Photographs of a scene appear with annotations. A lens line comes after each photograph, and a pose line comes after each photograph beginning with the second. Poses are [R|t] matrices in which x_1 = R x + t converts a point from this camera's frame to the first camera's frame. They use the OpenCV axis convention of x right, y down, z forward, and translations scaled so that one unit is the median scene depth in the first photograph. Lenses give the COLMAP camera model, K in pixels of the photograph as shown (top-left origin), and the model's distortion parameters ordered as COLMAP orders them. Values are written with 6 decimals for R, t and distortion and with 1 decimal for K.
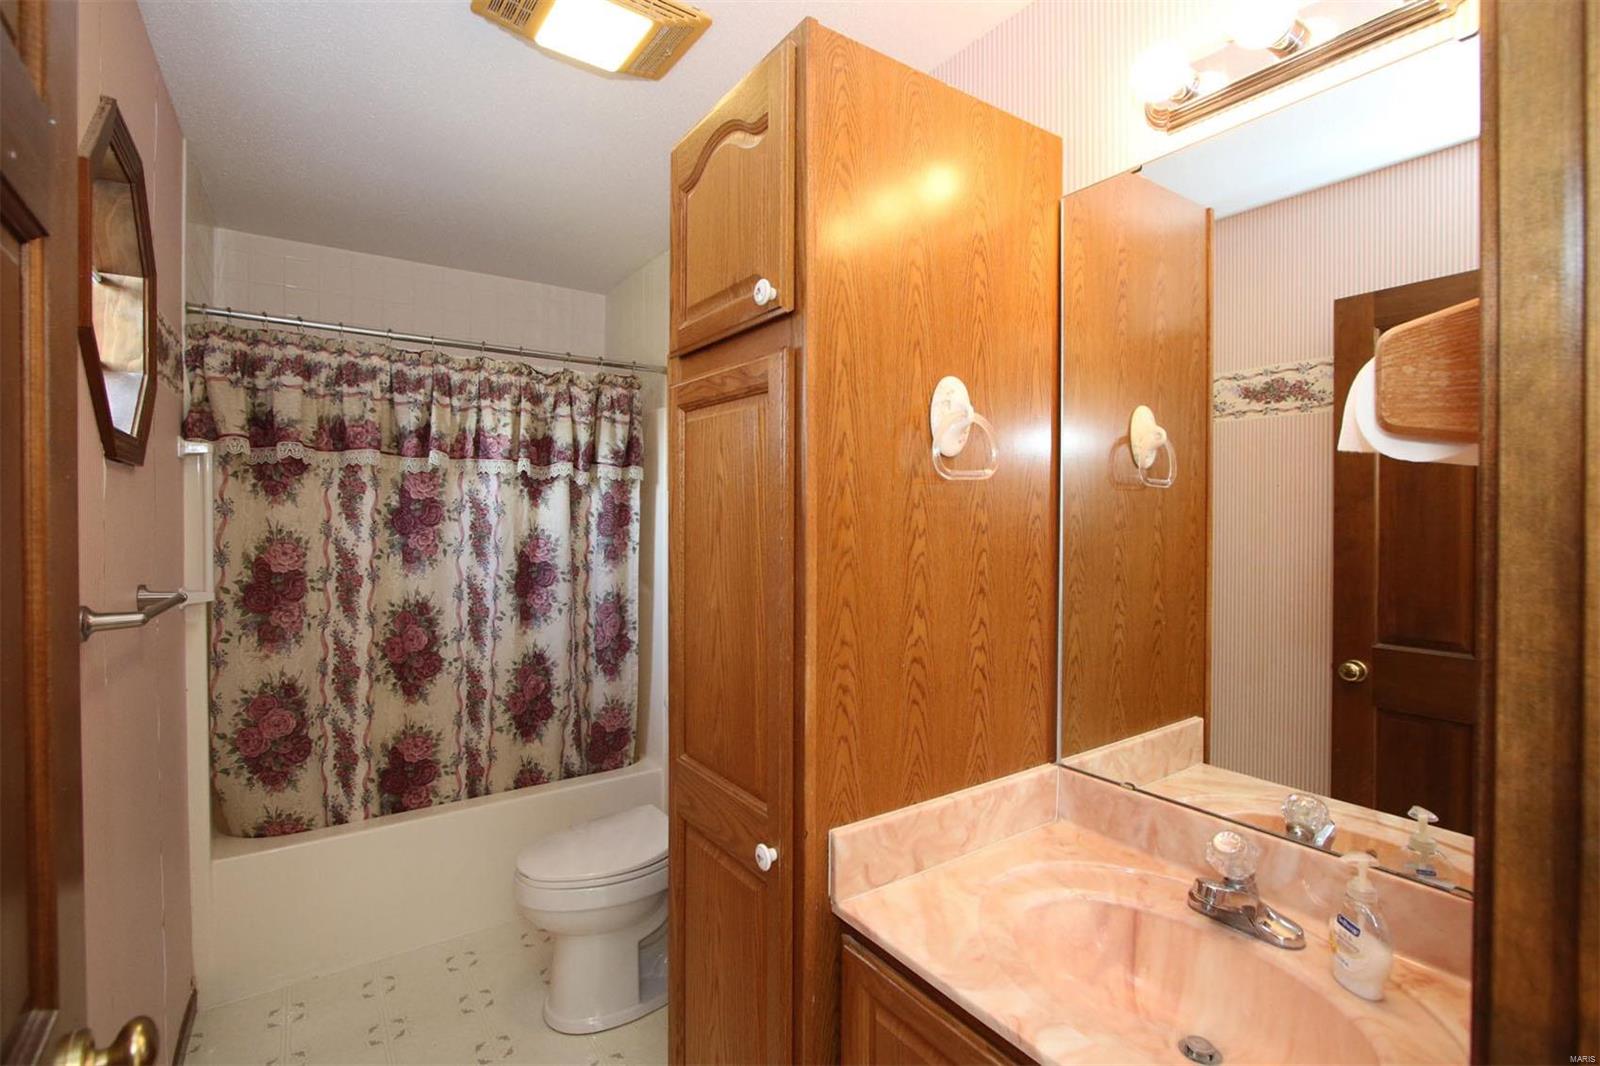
lens RADIAL K [[725.9, 0, 790.6], [0, 725.9, 521.2], [0, 0, 1]] dist [-0.015547, -0.000003]
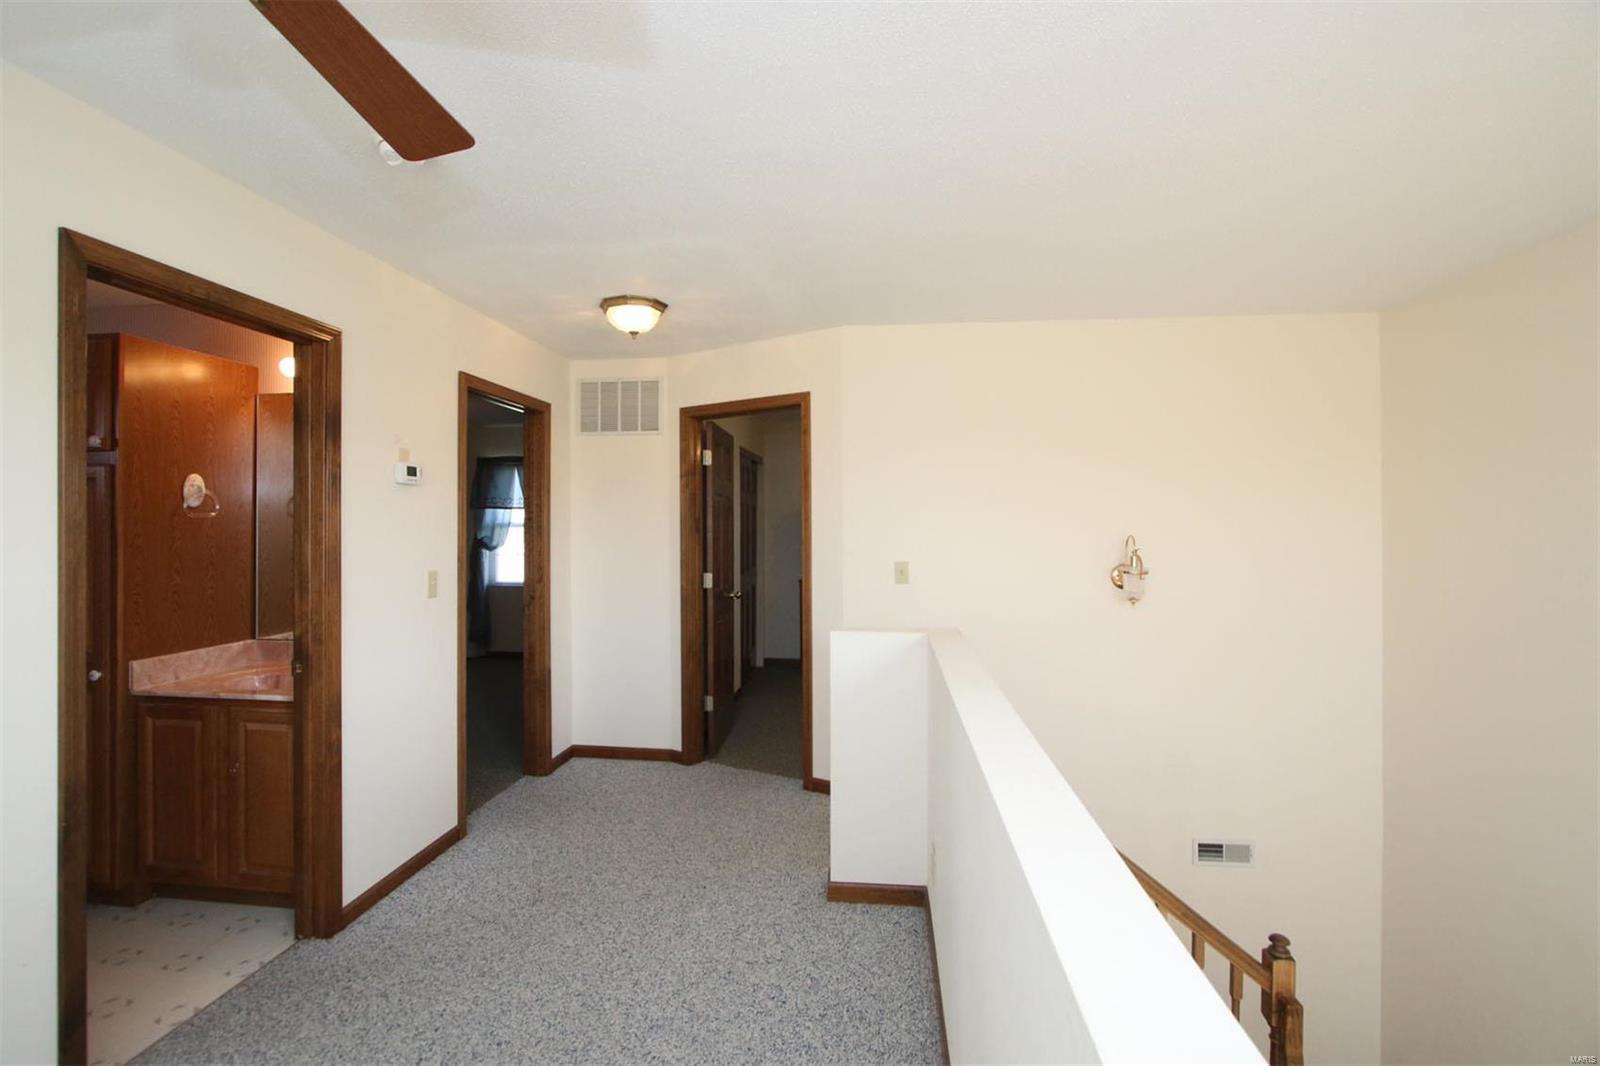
lens RADIAL K [[725.9, 0, 790.6], [0, 725.9, 521.2], [0, 0, 1]] dist [-0.015547, -0.000003]
pose [[0.664594, 0.001069, 0.747203, -0.246753], [0.005568, 0.999964, -0.006383, -0.016811], [-0.747184, 0.008403, 0.664565, -2.088320]]
